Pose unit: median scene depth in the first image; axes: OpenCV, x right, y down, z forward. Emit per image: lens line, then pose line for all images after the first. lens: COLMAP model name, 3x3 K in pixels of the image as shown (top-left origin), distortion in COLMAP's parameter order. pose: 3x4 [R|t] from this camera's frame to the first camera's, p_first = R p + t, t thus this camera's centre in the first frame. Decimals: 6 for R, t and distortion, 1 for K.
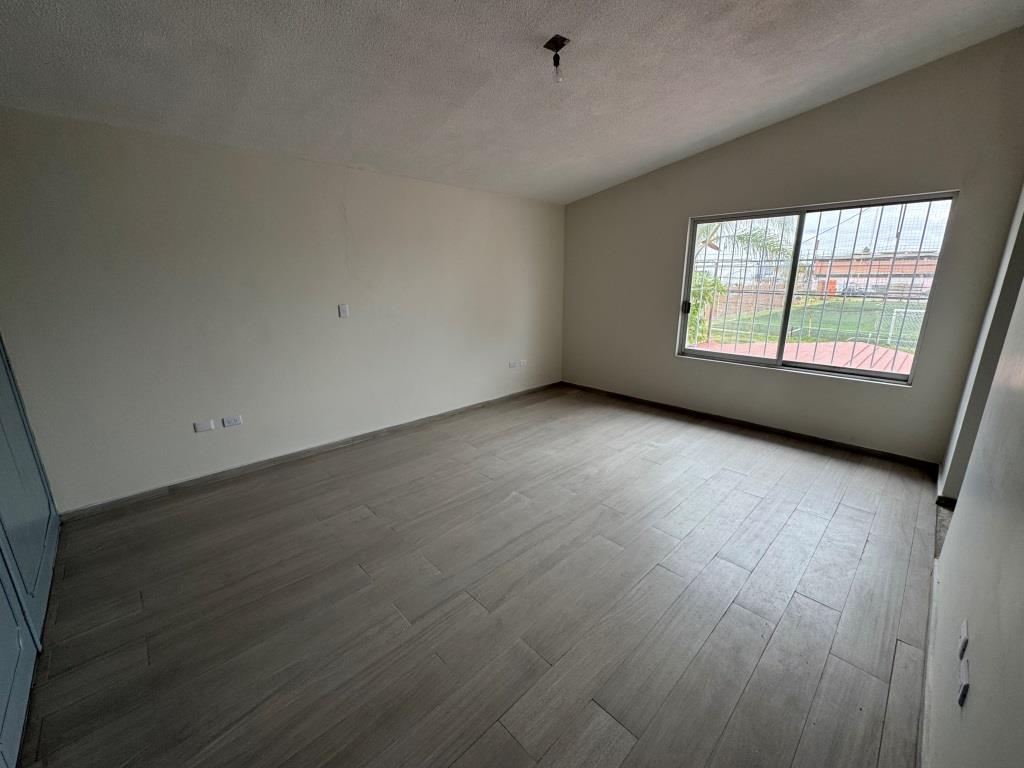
lens RADIAL K [[405.4, 0, 517.1], [0, 405.4, 382.9], [0, 0, 1]] dist [0.000021, 0.000044]
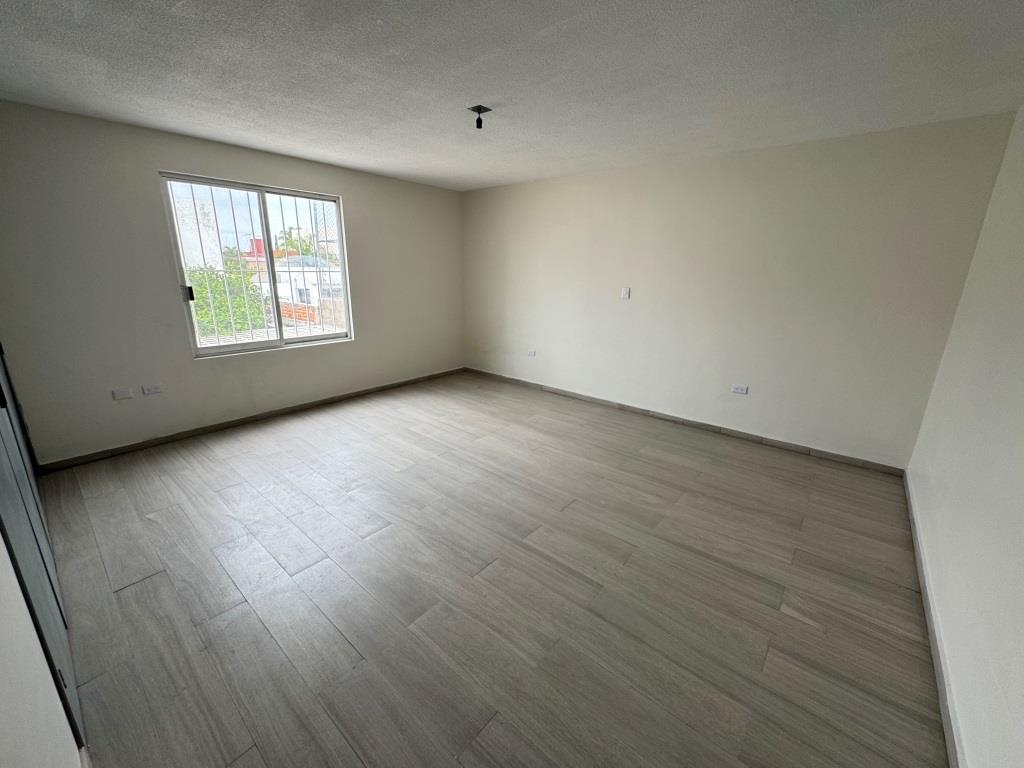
lens RADIAL K [[410.3, 0, 512.0], [0, 410.3, 384.0], [0, 0, 1]] dist [-0.000811, -0.000091]
pose [[-0.102685, -0.264402, 0.958930, -0.424134], [0.223718, 0.933189, 0.281261, -0.113293], [-0.969230, 0.243411, -0.036673, 0.512925]]
